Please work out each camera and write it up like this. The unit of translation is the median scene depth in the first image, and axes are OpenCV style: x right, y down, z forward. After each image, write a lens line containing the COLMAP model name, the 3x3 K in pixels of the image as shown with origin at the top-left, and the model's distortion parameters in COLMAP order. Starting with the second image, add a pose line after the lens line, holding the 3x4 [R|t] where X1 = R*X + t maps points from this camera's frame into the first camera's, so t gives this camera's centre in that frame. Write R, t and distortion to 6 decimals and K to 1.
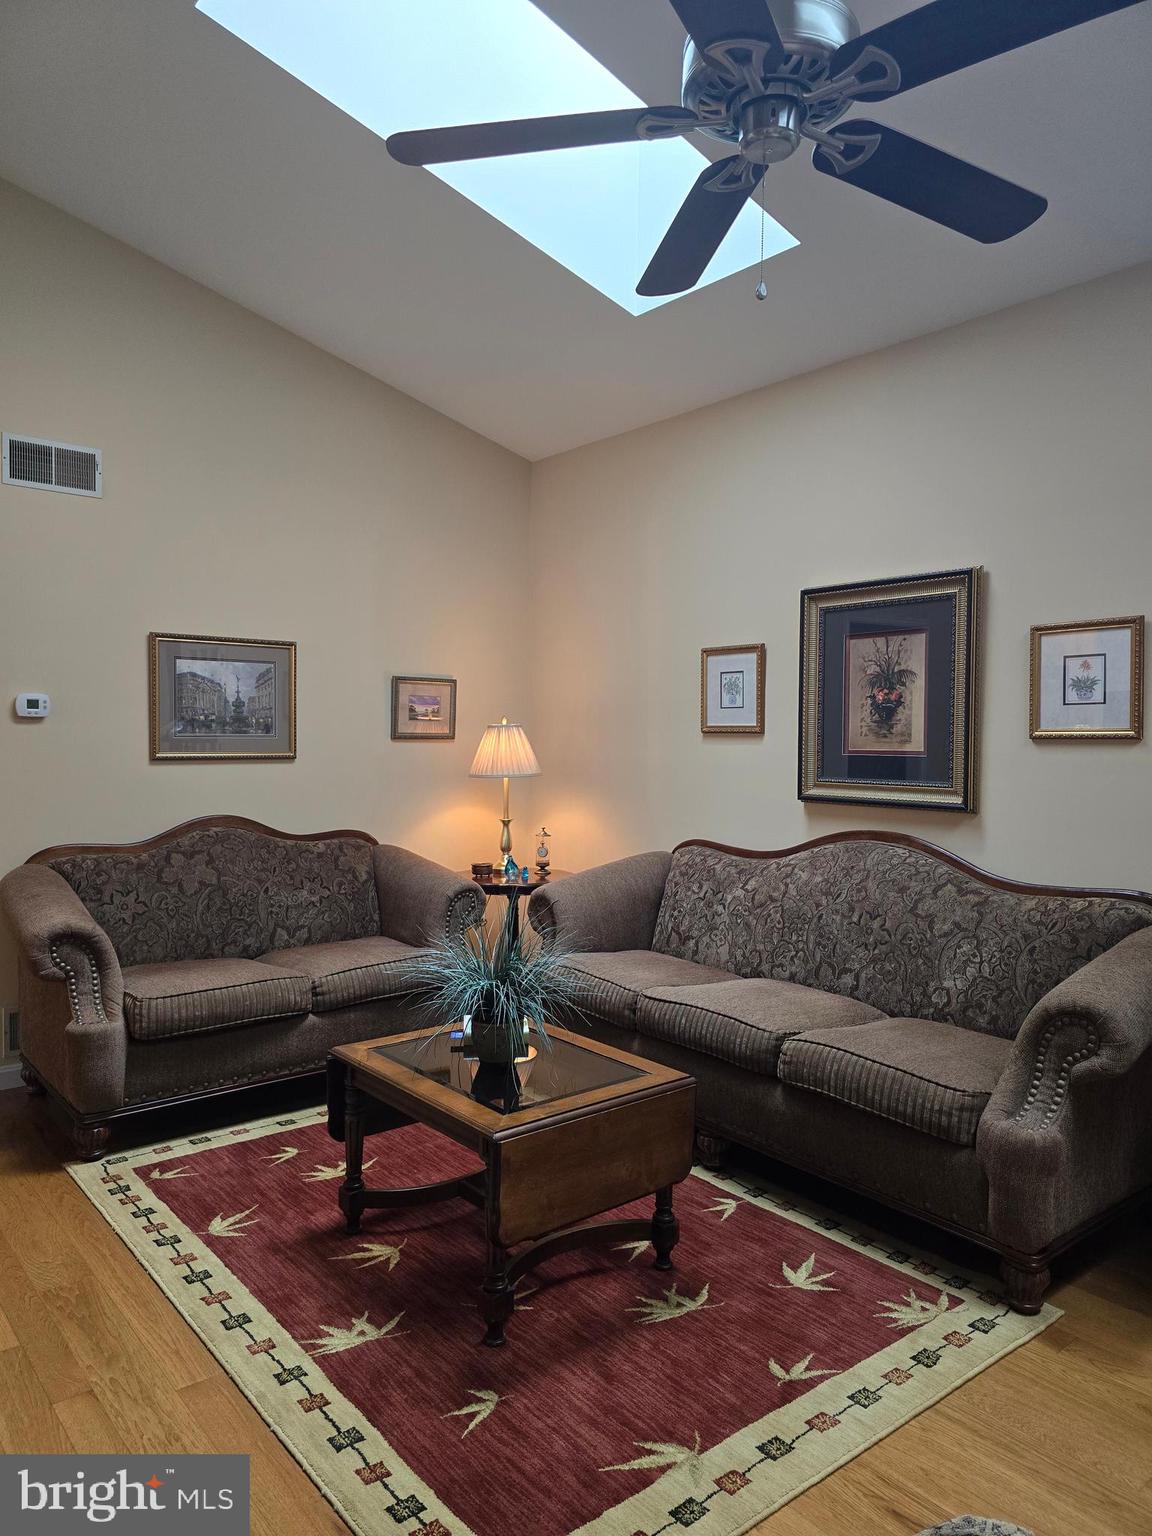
lens RADIAL K [[1031.5, 0, 580.0], [0, 1031.5, 777.3], [0, 0, 1]] dist [0.045654, -0.026173]
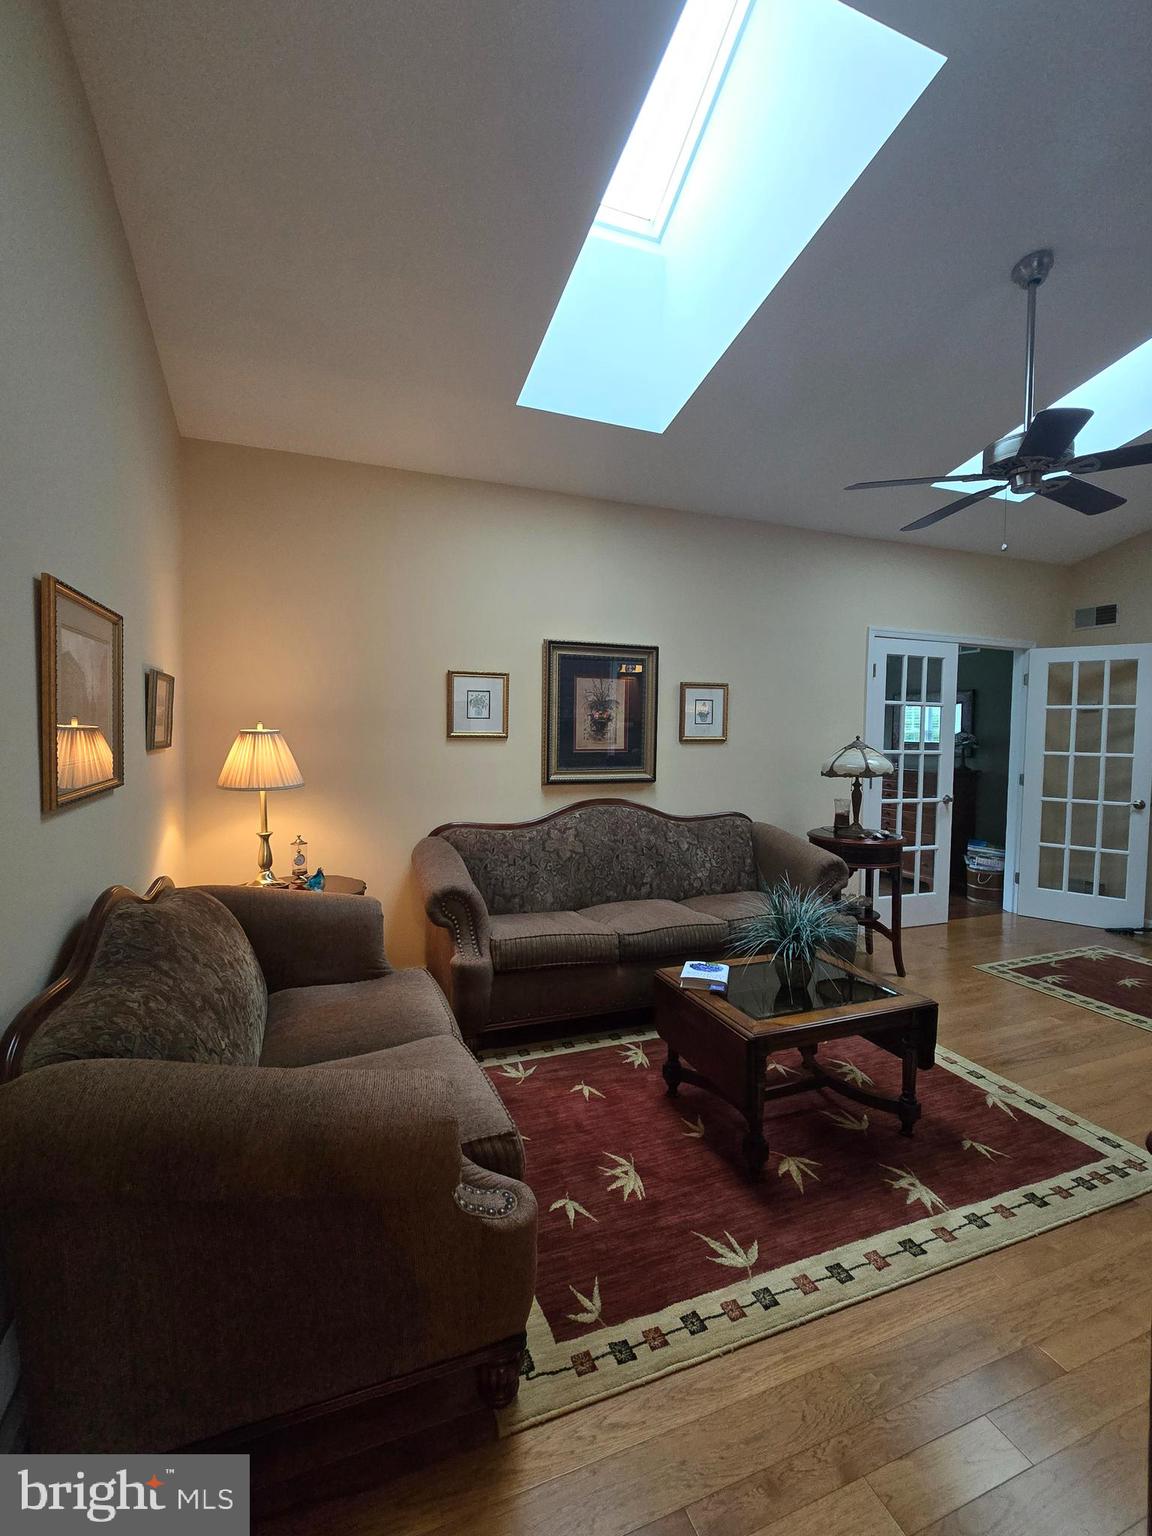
lens RADIAL K [[684.8, 0, 575.0], [0, 684.8, 760.8], [0, 0, 1]] dist [-0.008982, 0.002330]
pose [[0.317713, -0.052124, 0.946753, -0.796594], [0.032126, 0.998506, 0.044192, -0.060399], [-0.947643, 0.016375, 0.318913, 0.756263]]
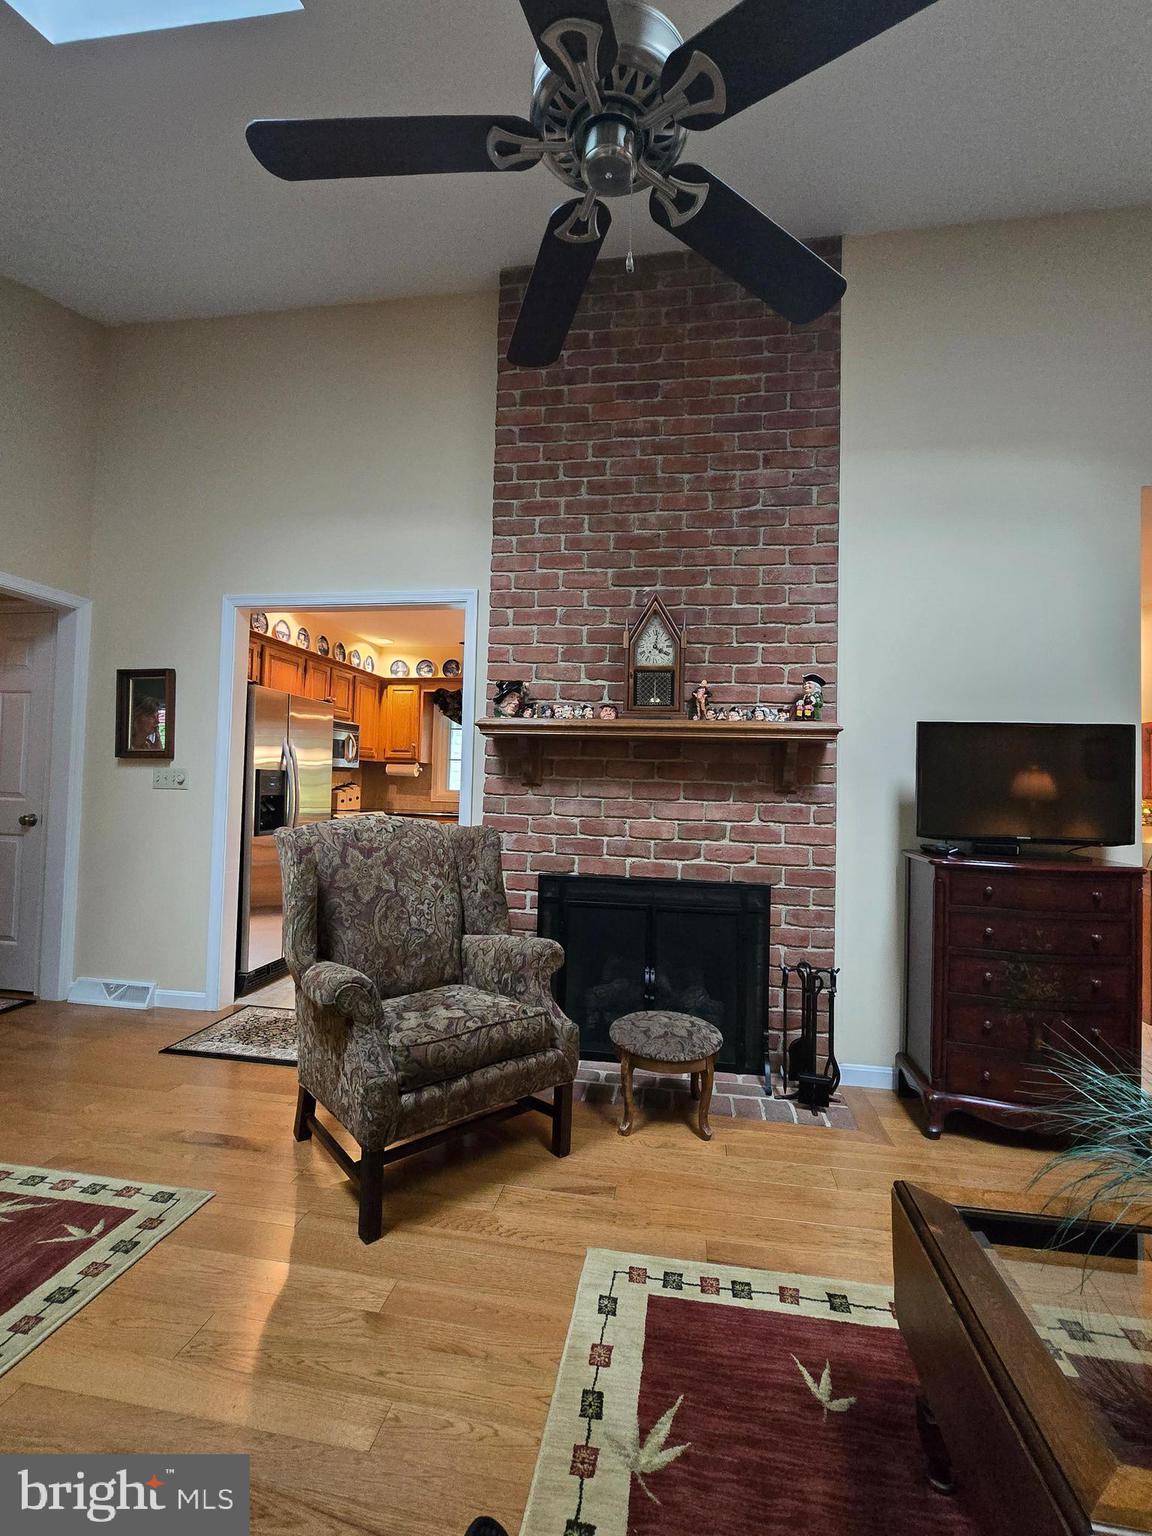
lens RADIAL K [[684.8, 0, 573.9], [0, 684.8, 761.8], [0, 0, 1]] dist [-0.008982, 0.002330]
pose [[-0.757985, -0.053135, -0.650104, 0.329926], [-0.060912, 0.998087, -0.010556, 0.009588], [0.649422, 0.031598, -0.759772, 0.794025]]
